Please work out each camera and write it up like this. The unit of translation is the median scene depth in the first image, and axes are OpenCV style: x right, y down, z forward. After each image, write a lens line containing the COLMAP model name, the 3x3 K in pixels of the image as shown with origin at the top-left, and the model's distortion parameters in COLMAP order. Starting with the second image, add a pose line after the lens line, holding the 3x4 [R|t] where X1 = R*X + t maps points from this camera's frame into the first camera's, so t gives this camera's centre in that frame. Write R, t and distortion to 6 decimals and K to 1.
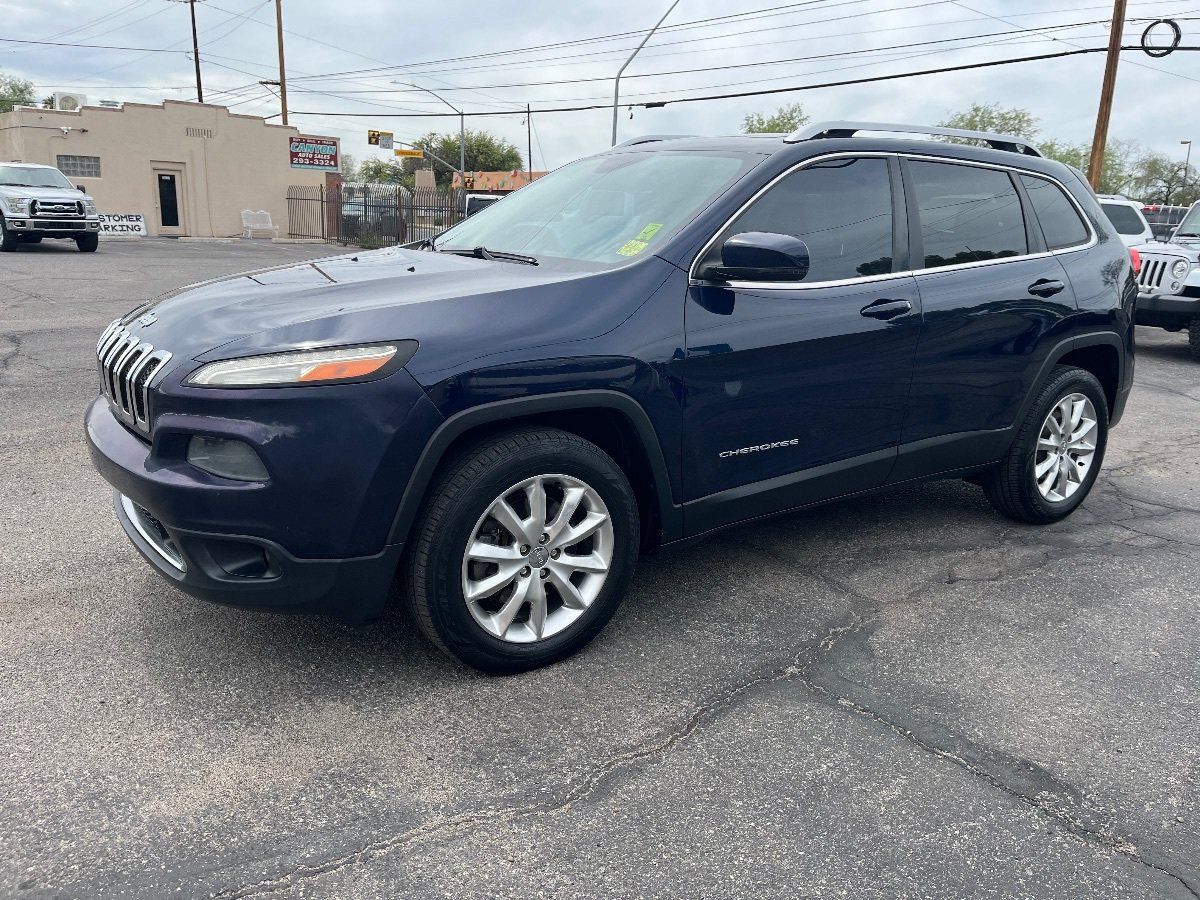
lens RADIAL K [[920.7, 0, 612.4], [0, 920.7, 448.6], [0, 0, 1]] dist [0.070977, -0.107426]
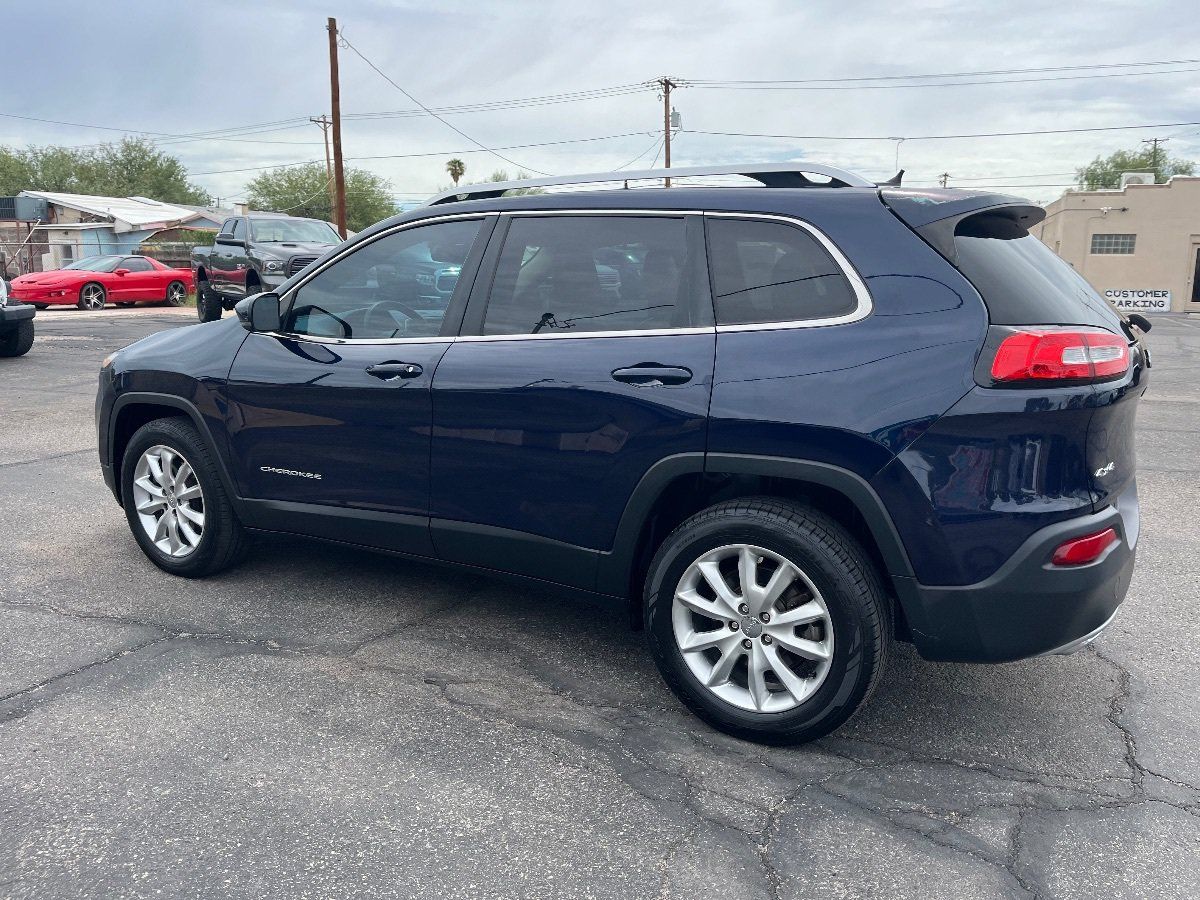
lens RADIAL K [[912.3, 0, 617.2], [0, 912.3, 465.1], [0, 0, 1]] dist [0.069430, -0.102498]
pose [[0.397425, 0.164484, -0.902773, 0.937524], [-0.219383, 0.972306, 0.080575, -0.133134], [0.891024, 0.166031, 0.422504, 0.587484]]
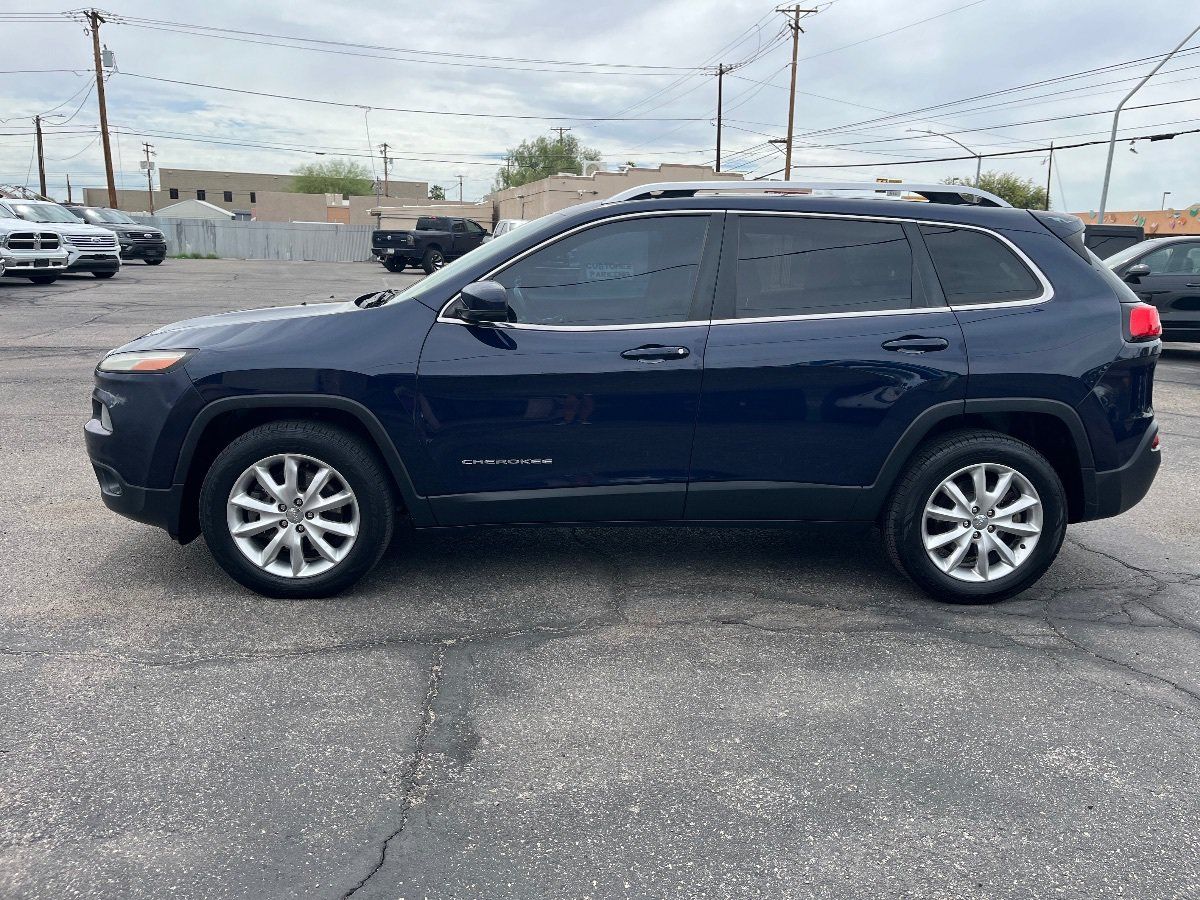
lens RADIAL K [[920.7, 0, 612.4], [0, 920.7, 448.6], [0, 0, 1]] dist [0.070977, -0.107426]
pose [[0.849965, 0.106294, -0.516005, 0.594479], [-0.130205, 0.991434, -0.010245, -0.015502], [0.510496, 0.075894, 0.856524, 0.035960]]
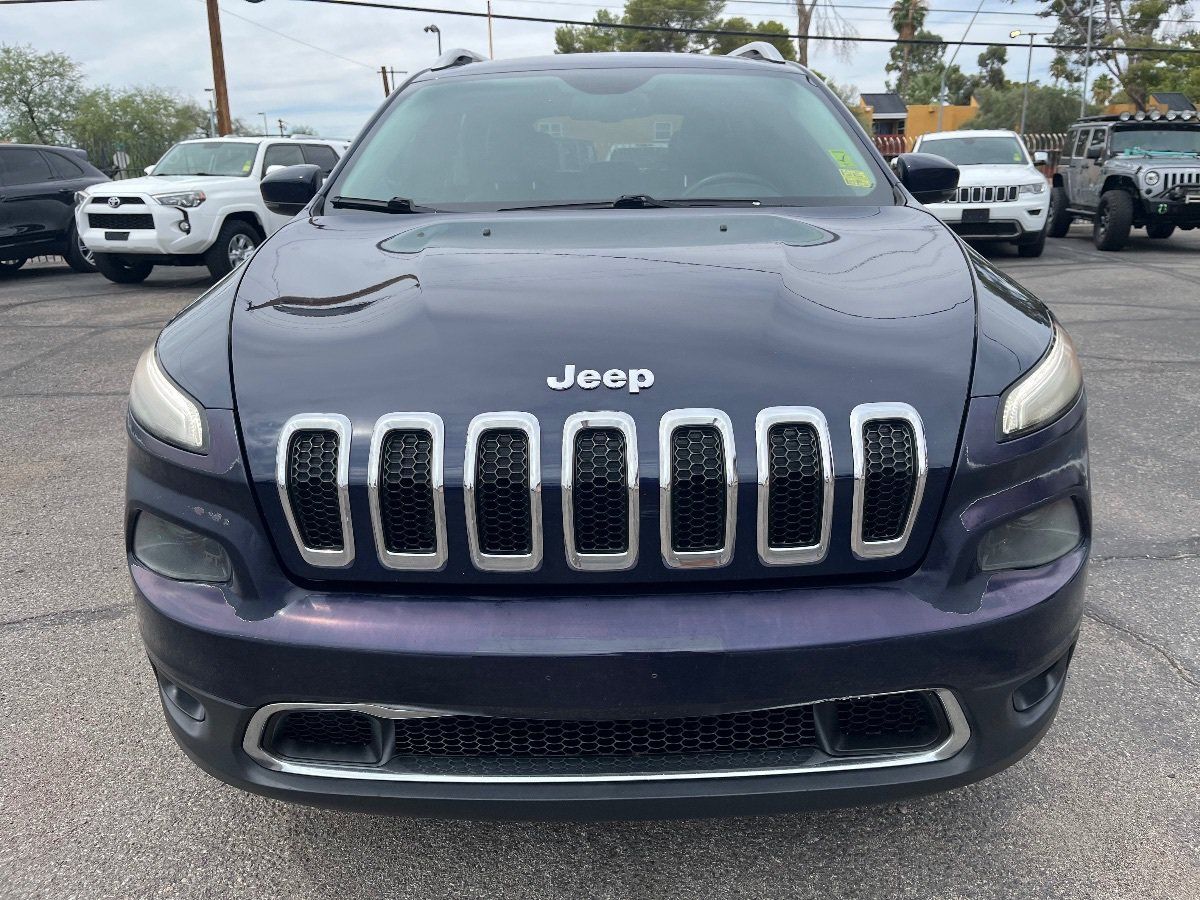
lens RADIAL K [[912.3, 0, 617.2], [0, 912.3, 465.1], [0, 0, 1]] dist [0.069430, -0.102498]
pose [[0.576425, -0.292609, 0.762964, -0.525734], [0.240664, 0.953068, 0.183693, -0.109348], [-0.780906, 0.077733, 0.619793, 0.422390]]
